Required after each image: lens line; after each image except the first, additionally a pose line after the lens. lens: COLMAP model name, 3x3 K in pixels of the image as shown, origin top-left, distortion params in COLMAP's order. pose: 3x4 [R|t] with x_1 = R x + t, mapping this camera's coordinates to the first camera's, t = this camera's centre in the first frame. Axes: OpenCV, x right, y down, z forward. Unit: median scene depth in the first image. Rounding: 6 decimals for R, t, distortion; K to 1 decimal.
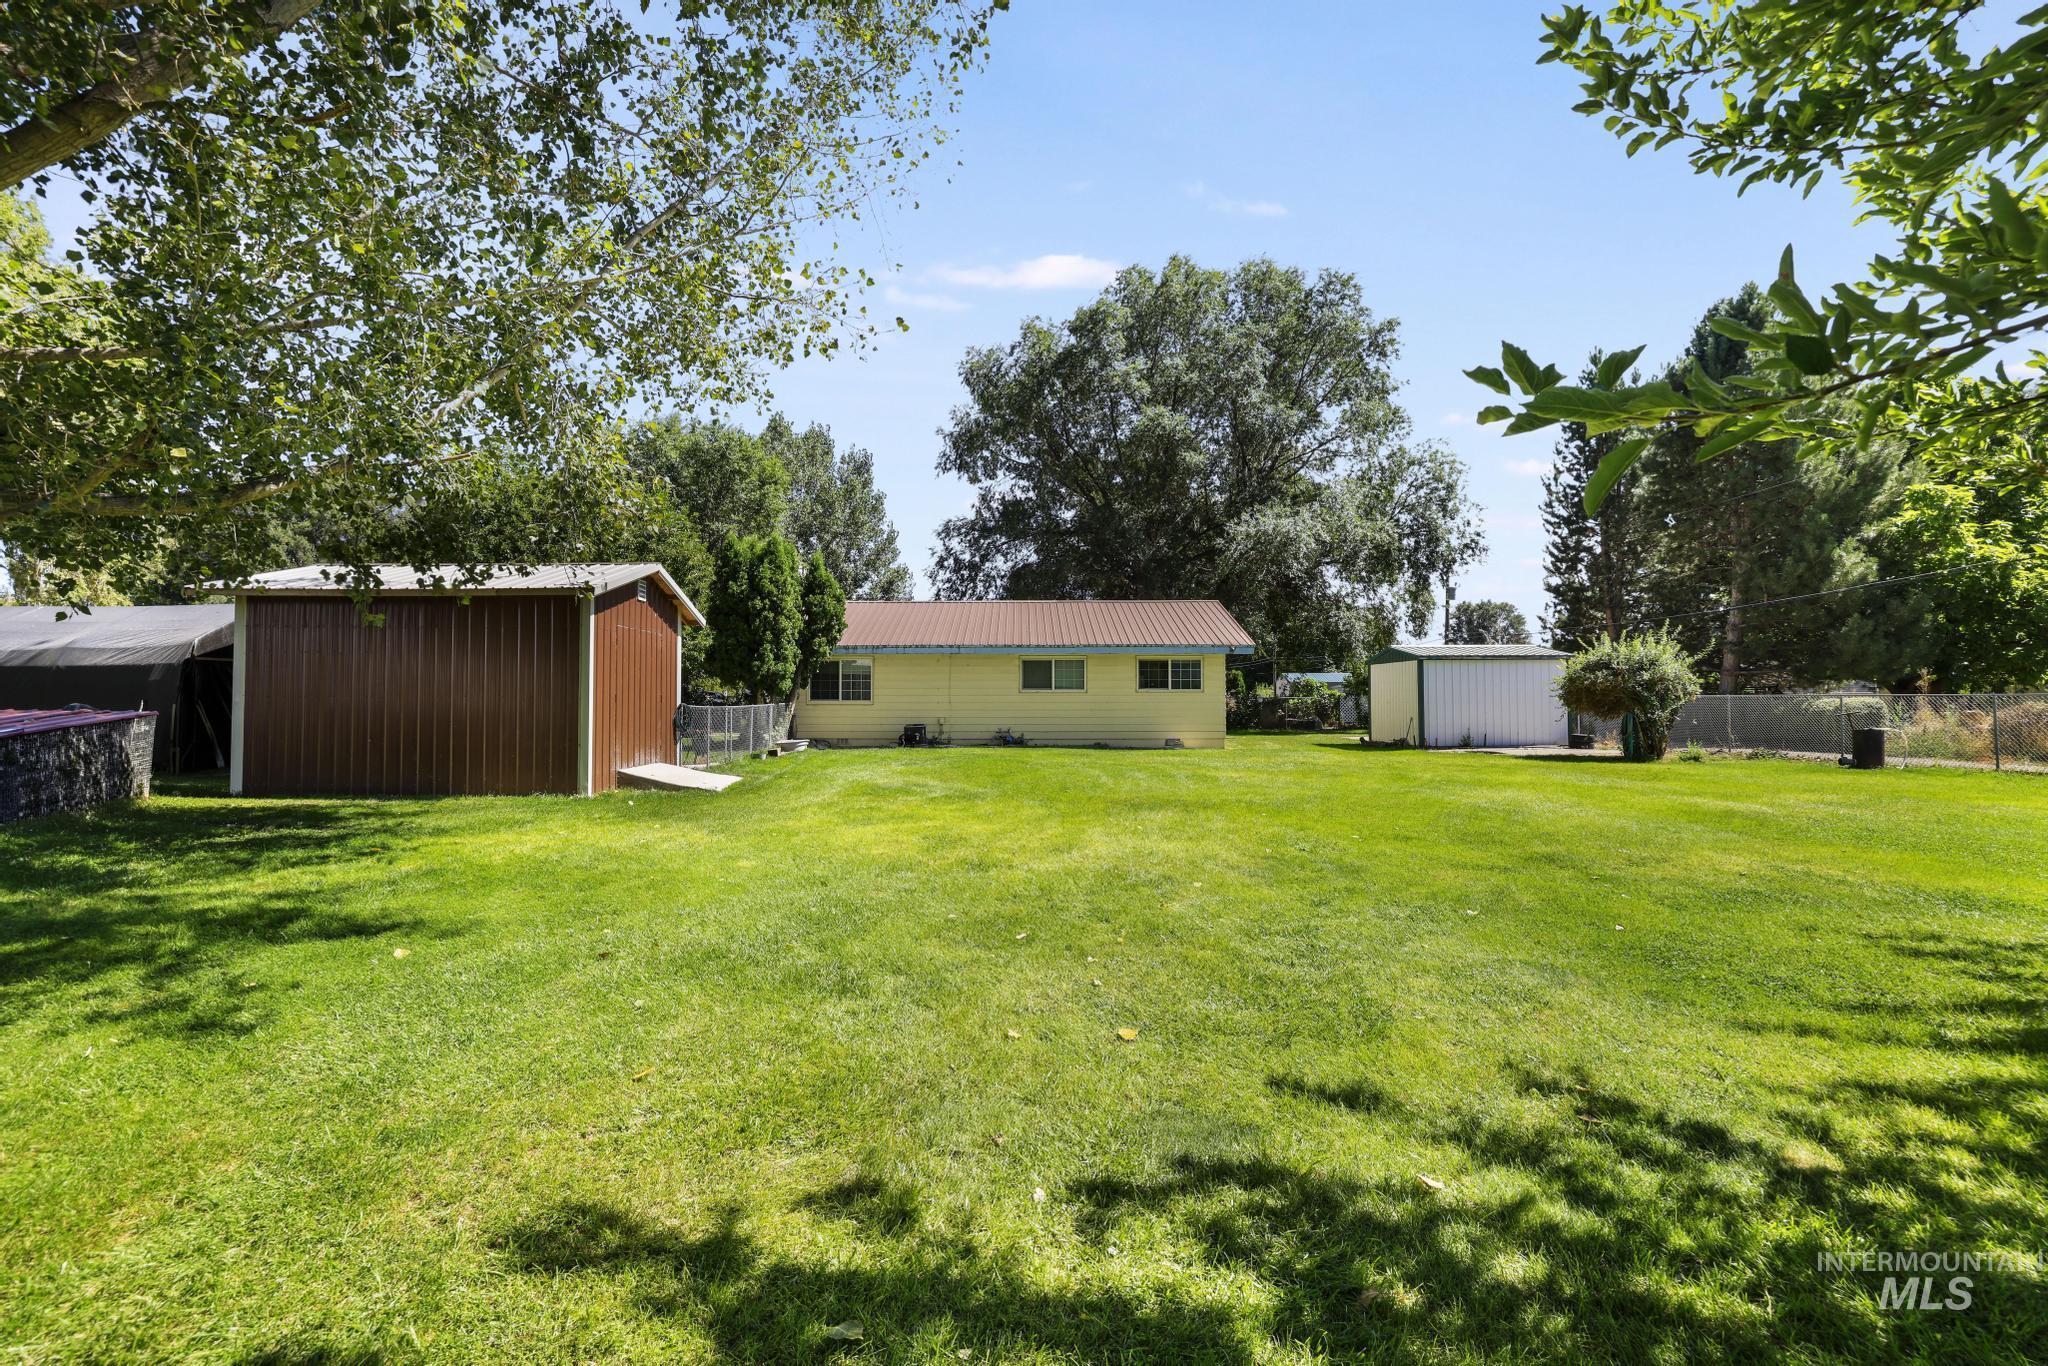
lens RADIAL K [[914.7, 0, 1031.0], [0, 914.7, 675.2], [0, 0, 1]] dist [-0.038775, 0.016001]
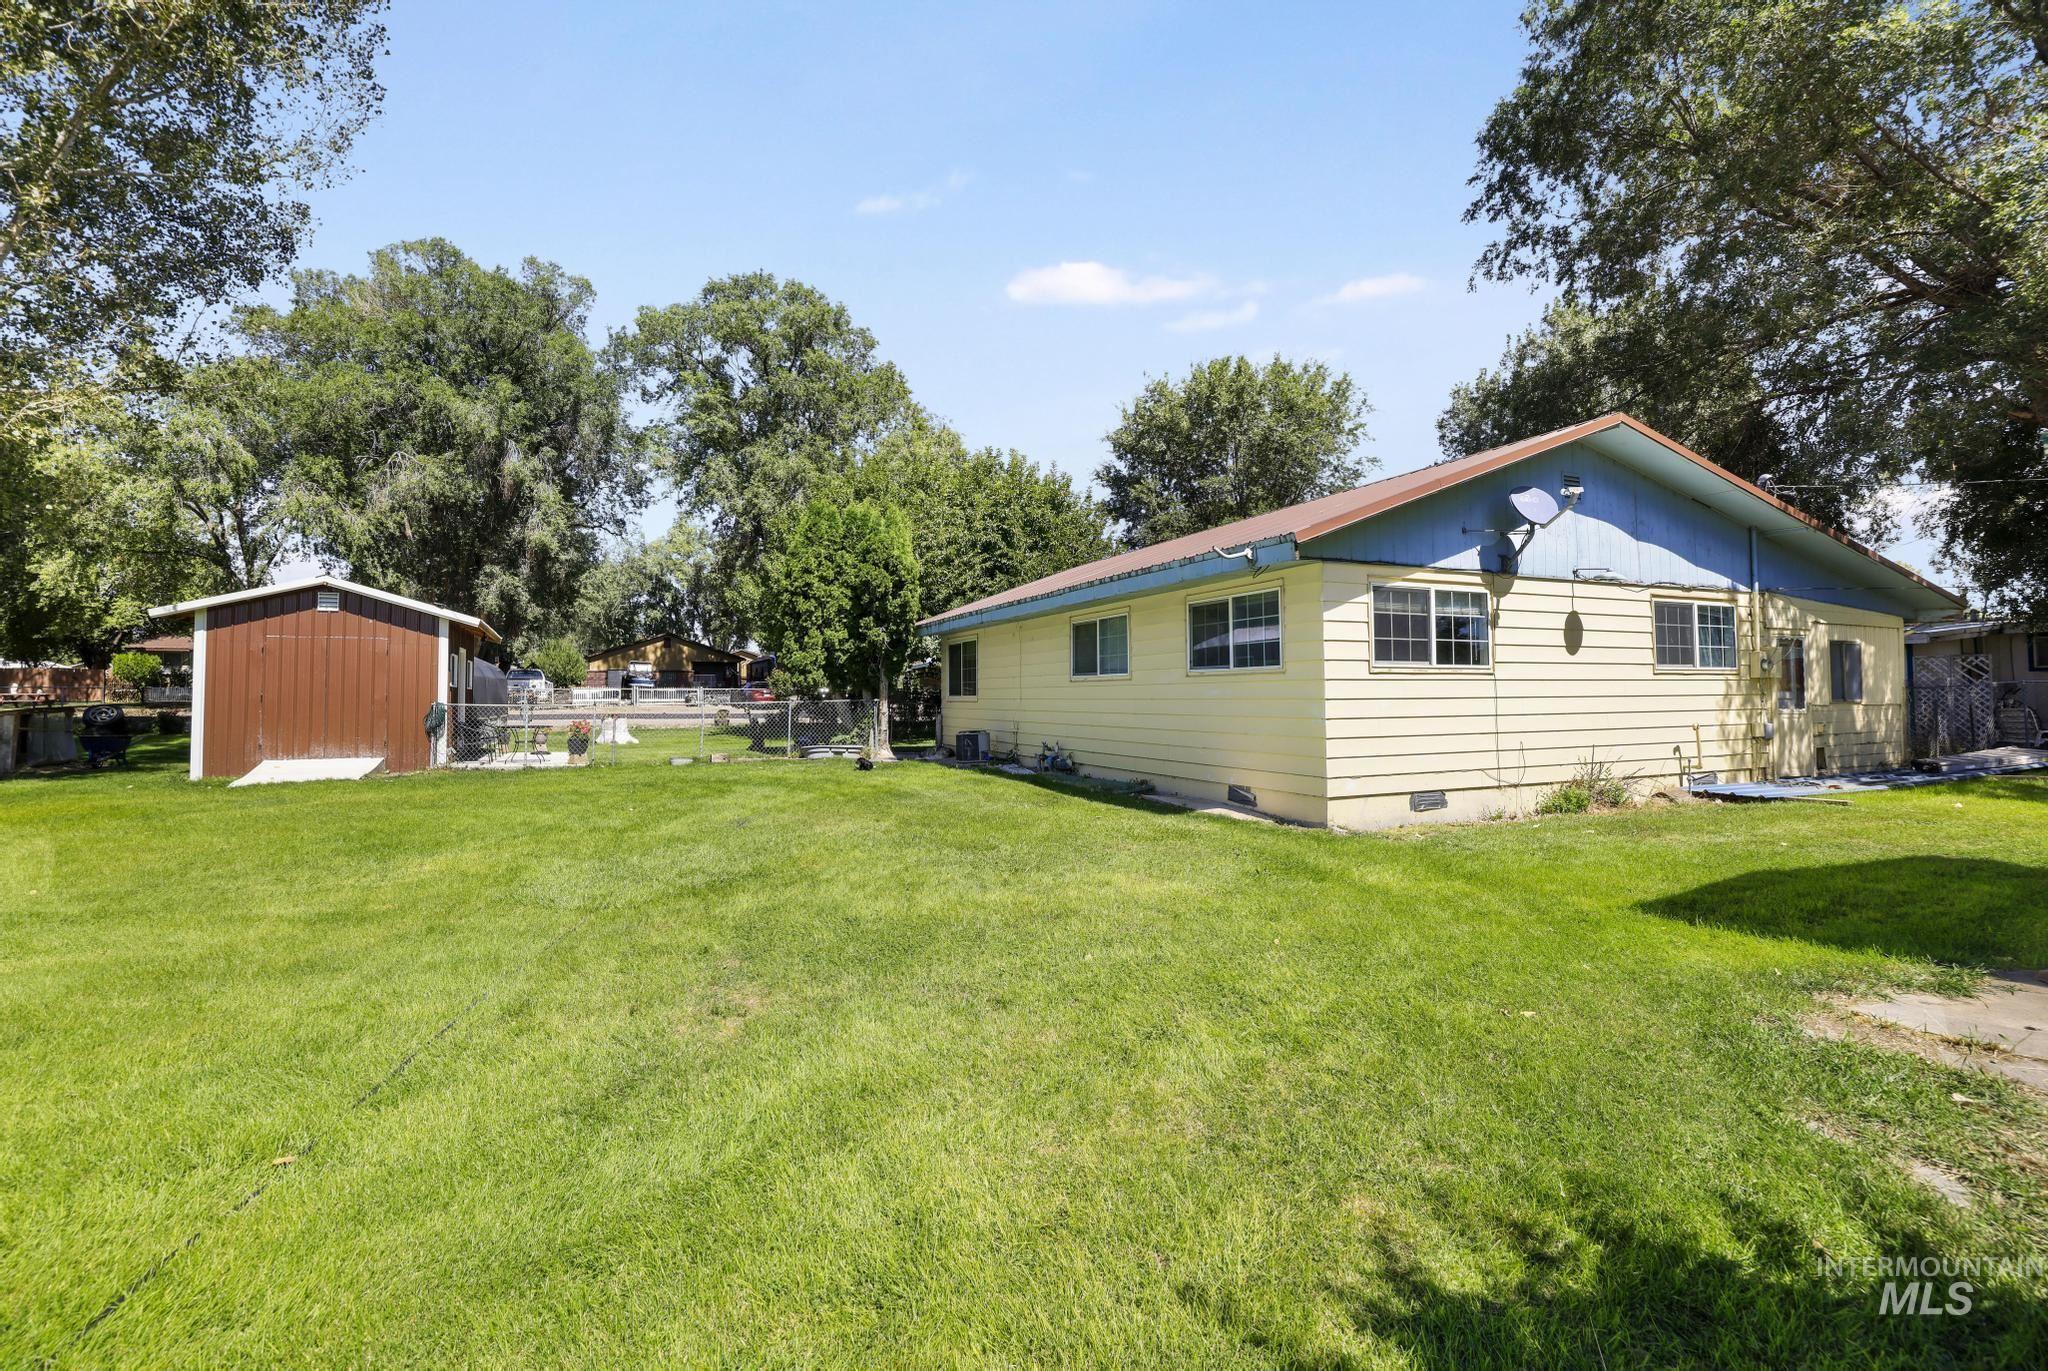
lens RADIAL K [[906.1, 0, 1006.6], [0, 906.1, 647.3], [0, 0, 1]] dist [-0.039977, 0.015957]
pose [[0.406535, -0.051494, -0.912183, 0.440454], [0.033892, 0.998573, -0.041266, 0.017621], [0.913006, -0.014139, 0.407700, 0.655067]]
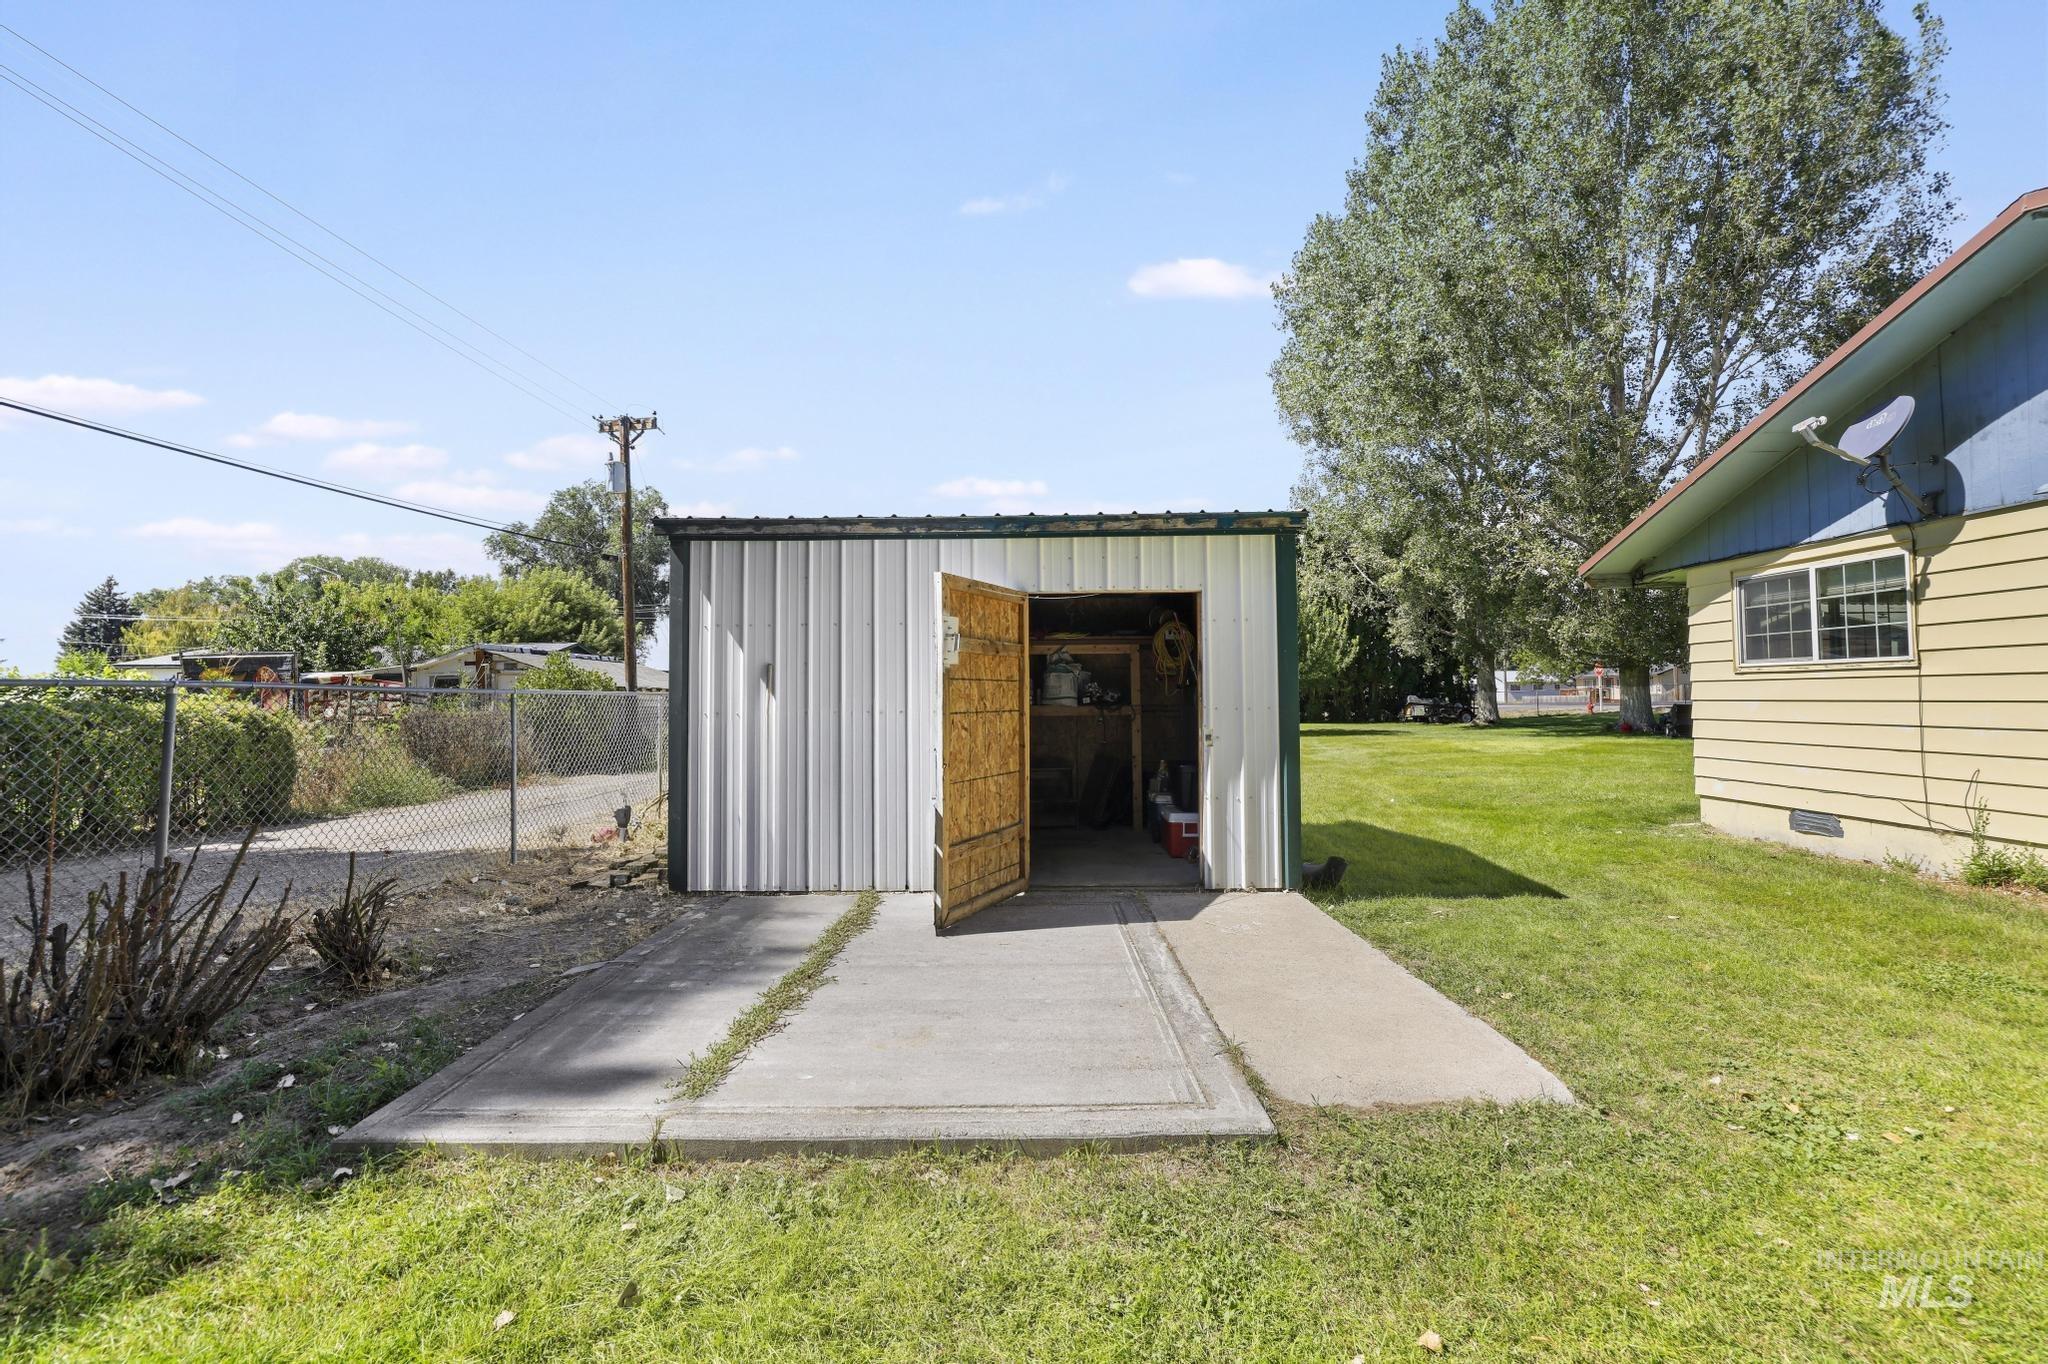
lens RADIAL K [[914.7, 0, 1011.4], [0, 914.7, 668.6], [0, 0, 1]] dist [-0.038775, 0.016001]
pose [[-0.999903, 0.010717, -0.008949, 0.449074], [0.011273, 0.997855, -0.064489, 0.033600], [0.008239, -0.064584, -0.997878, 1.227606]]
